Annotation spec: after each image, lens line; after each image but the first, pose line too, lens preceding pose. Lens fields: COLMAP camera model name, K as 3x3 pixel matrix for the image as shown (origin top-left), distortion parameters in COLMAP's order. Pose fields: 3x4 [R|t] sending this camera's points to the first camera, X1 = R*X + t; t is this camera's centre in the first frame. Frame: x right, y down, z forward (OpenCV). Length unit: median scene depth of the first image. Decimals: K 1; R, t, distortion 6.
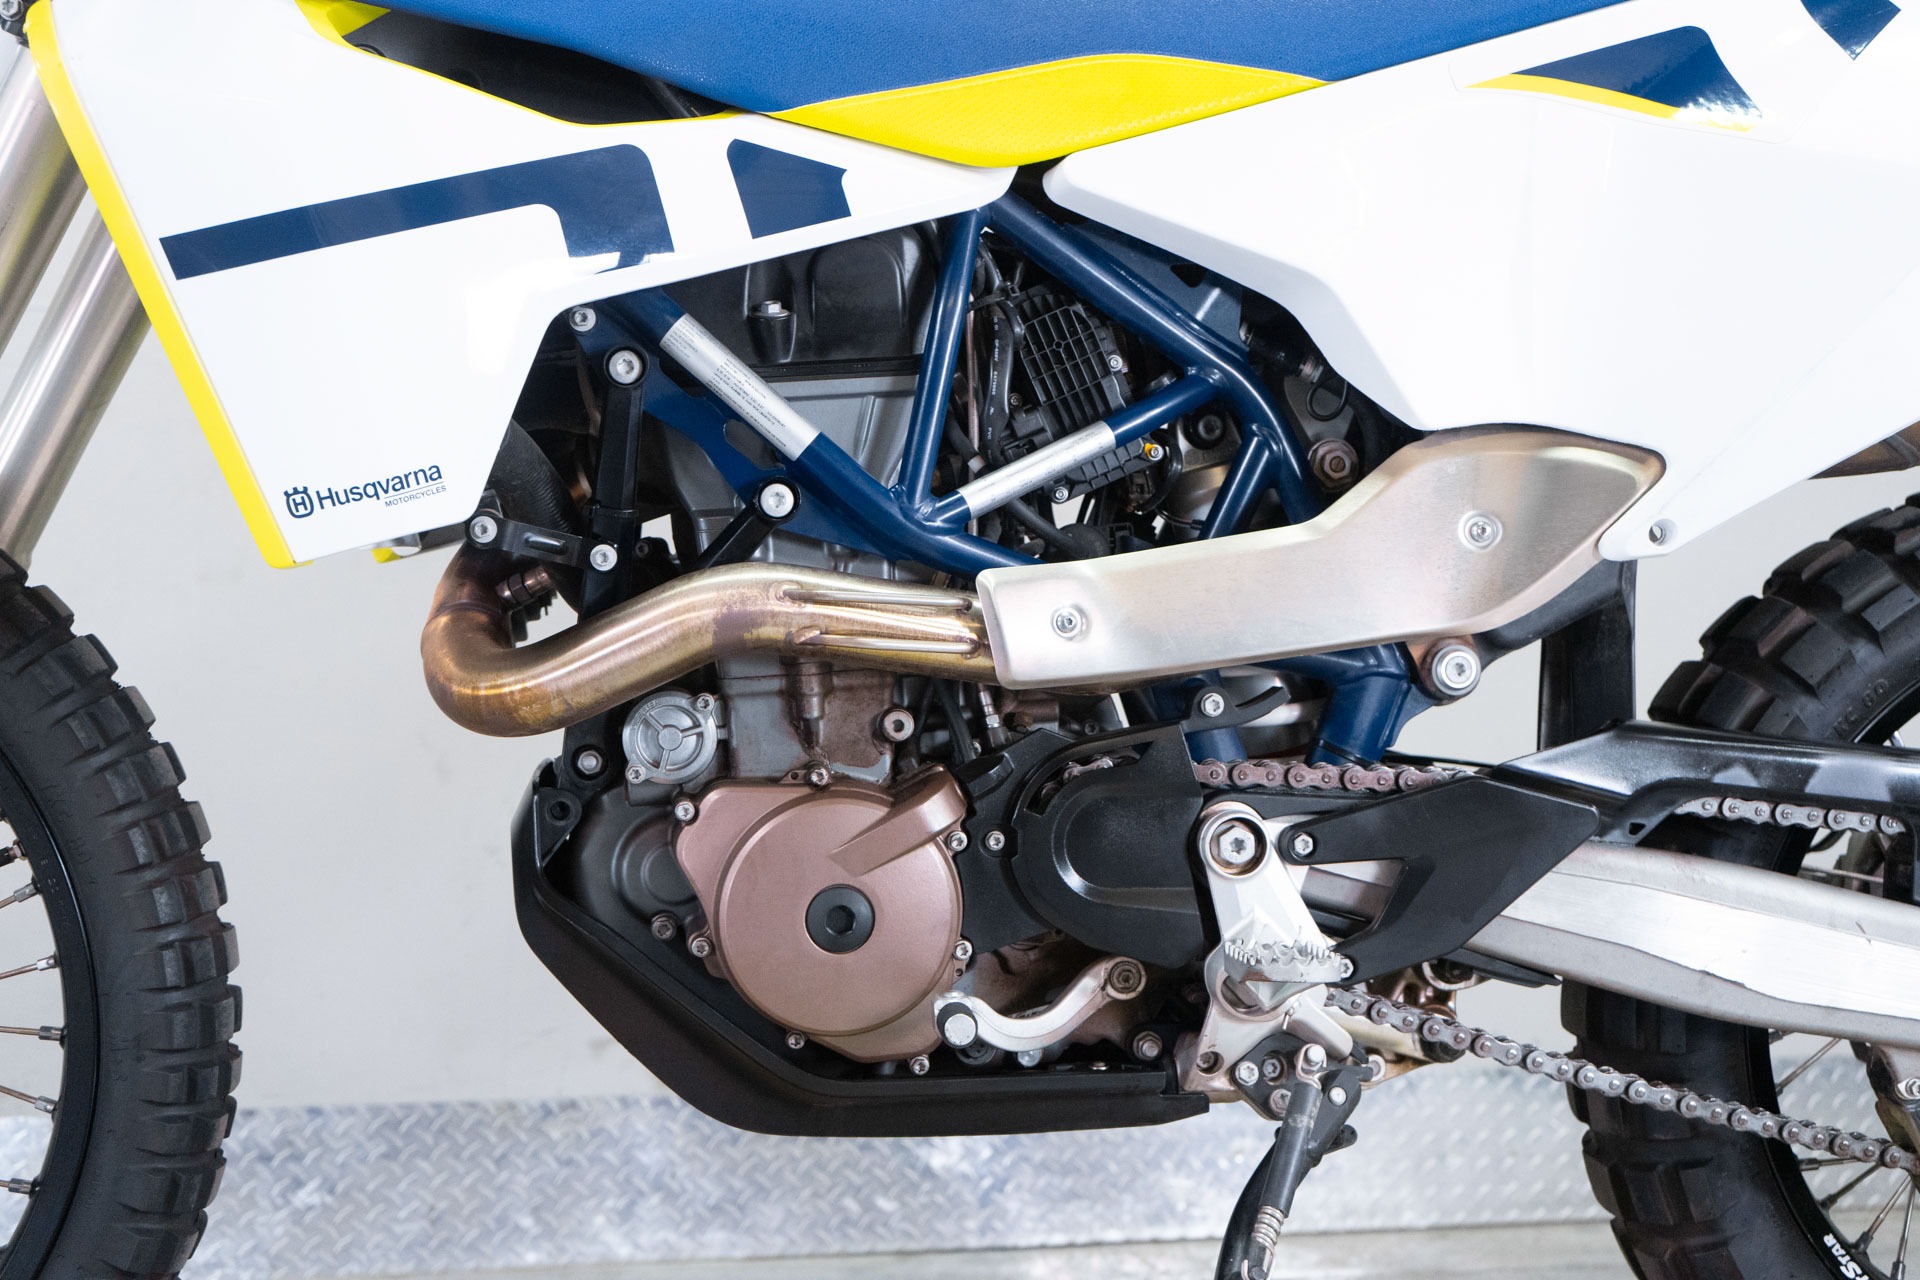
lens RADIAL K [[2280.3, 0, 960.0], [0, 2280.3, 640.0], [0, 0, 1]] dist [-0.002380, 0.011994]
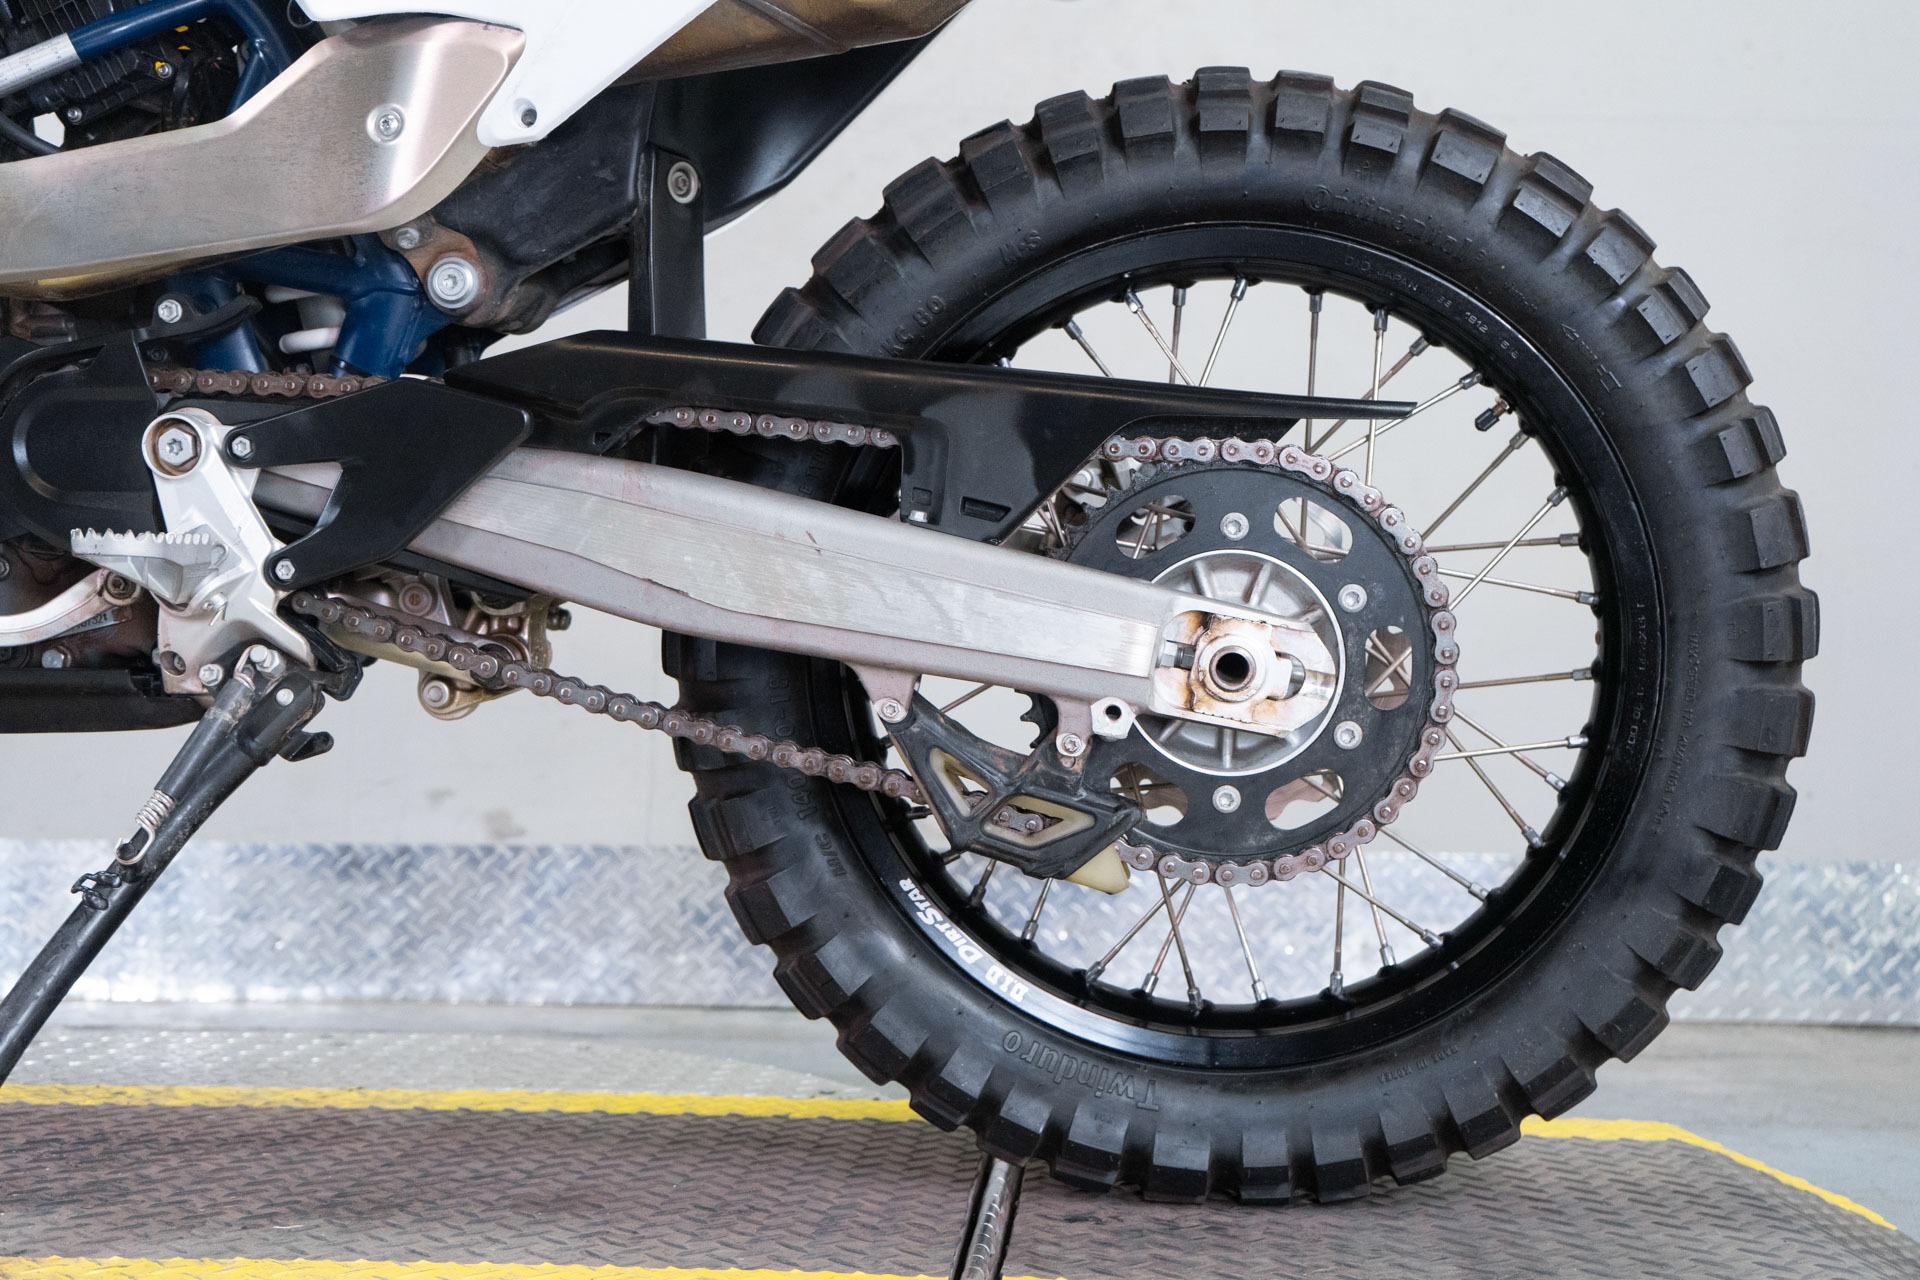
lens RADIAL K [[2280.3, 0, 960.0], [0, 2280.3, 640.0], [0, 0, 1]] dist [-0.002380, 0.011994]
pose [[0.966228, 0.005108, -0.257640, 0.709576], [-0.003804, 0.999977, 0.005559, 0.166173], [0.257662, -0.004391, 0.966225, 0.096158]]
